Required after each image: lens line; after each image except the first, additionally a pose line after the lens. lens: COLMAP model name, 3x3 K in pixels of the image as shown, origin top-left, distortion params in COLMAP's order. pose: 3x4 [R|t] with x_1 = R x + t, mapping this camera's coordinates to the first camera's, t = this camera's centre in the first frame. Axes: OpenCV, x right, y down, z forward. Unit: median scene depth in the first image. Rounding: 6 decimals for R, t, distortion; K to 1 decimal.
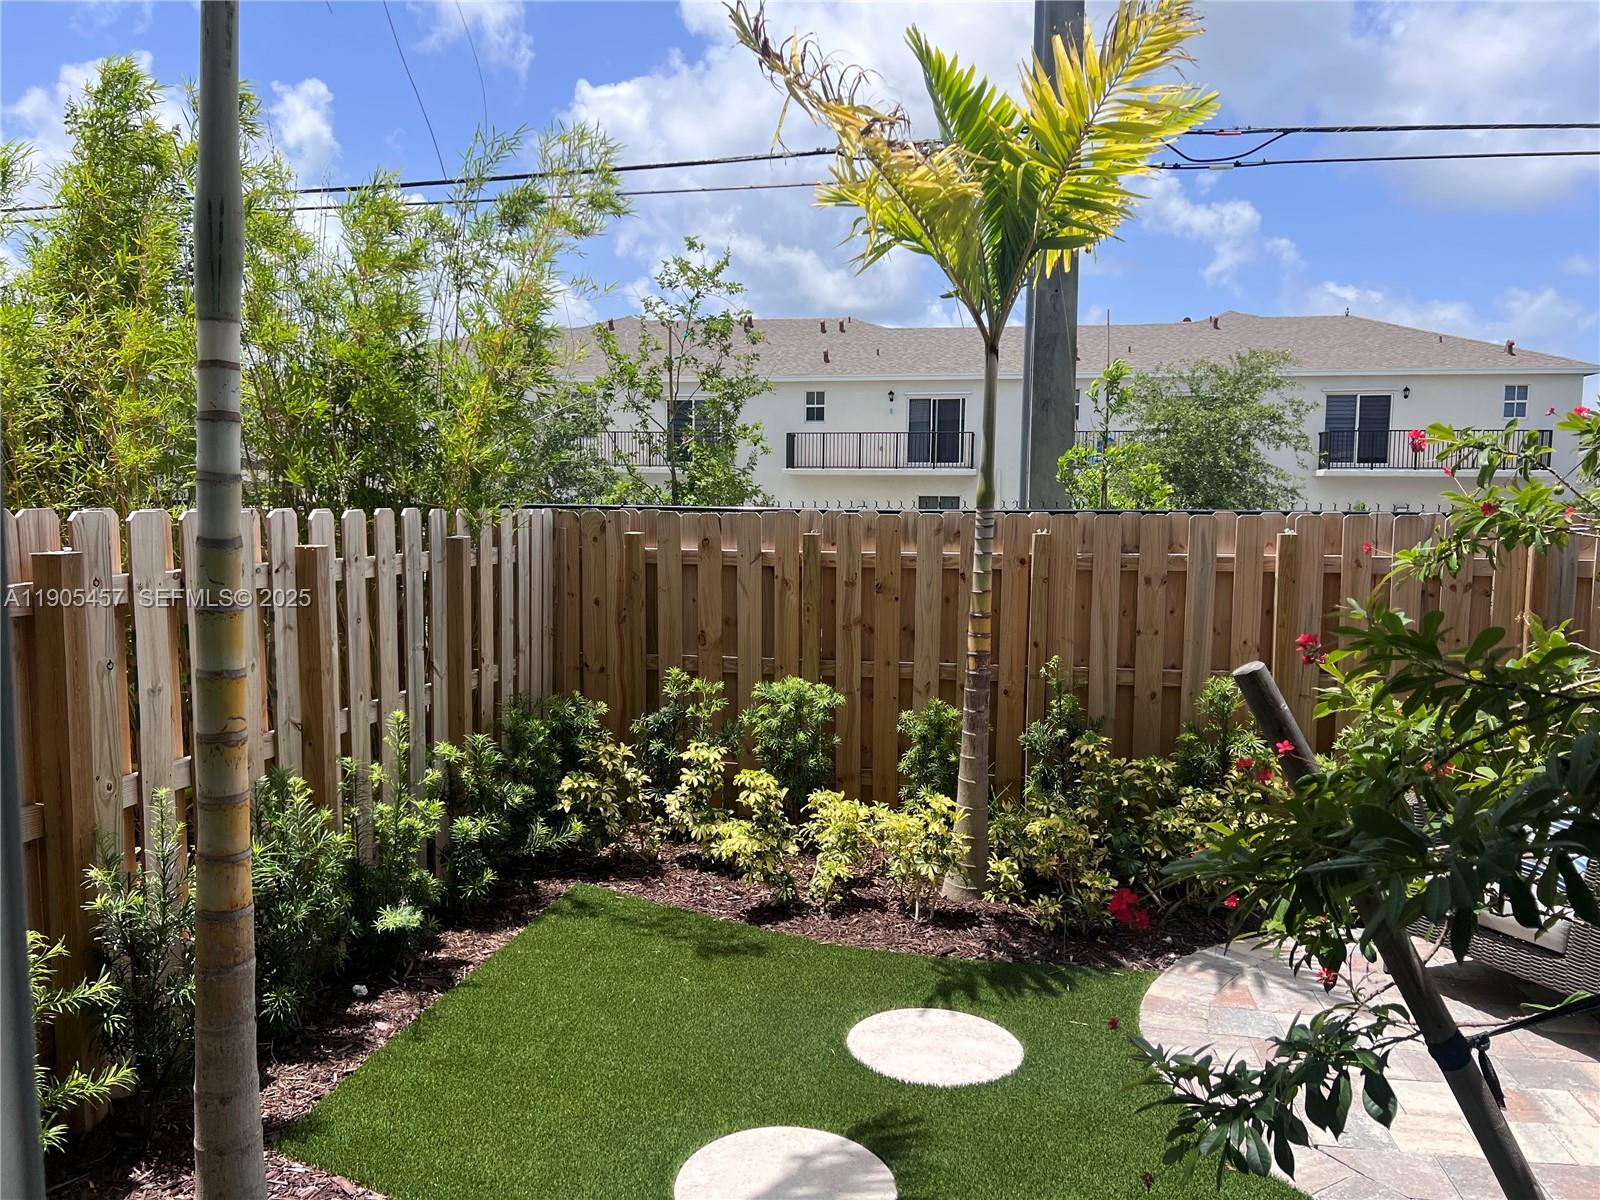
lens RADIAL K [[1225.3, 0, 797.7], [0, 1225.3, 559.3], [0, 0, 1]] dist [0.066518, -0.166007]
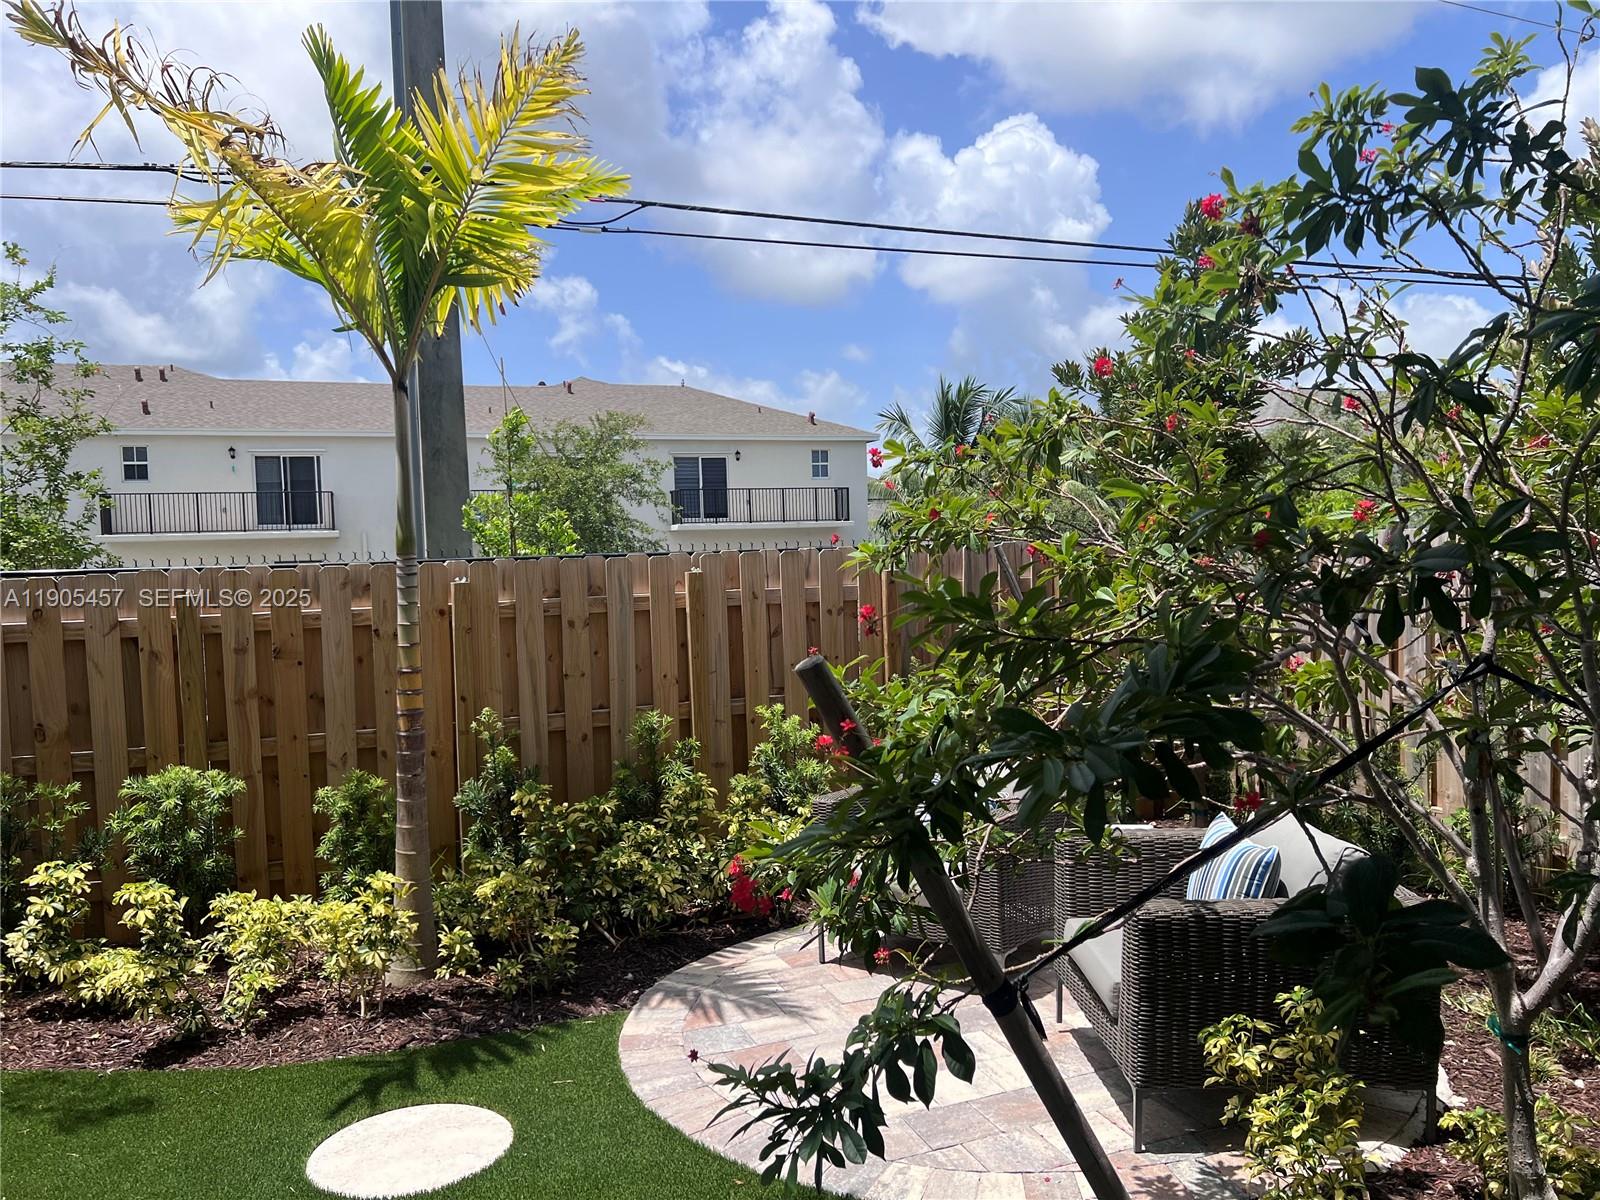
lens RADIAL K [[1193.6, 0, 801.2], [0, 1193.6, 588.6], [0, 0, 1]] dist [0.028308, -0.066278]
pose [[0.846593, -0.046602, 0.530196, -0.072642], [0.067611, 0.997506, -0.020282, 0.021375], [-0.527928, 0.053018, 0.847633, 0.077114]]
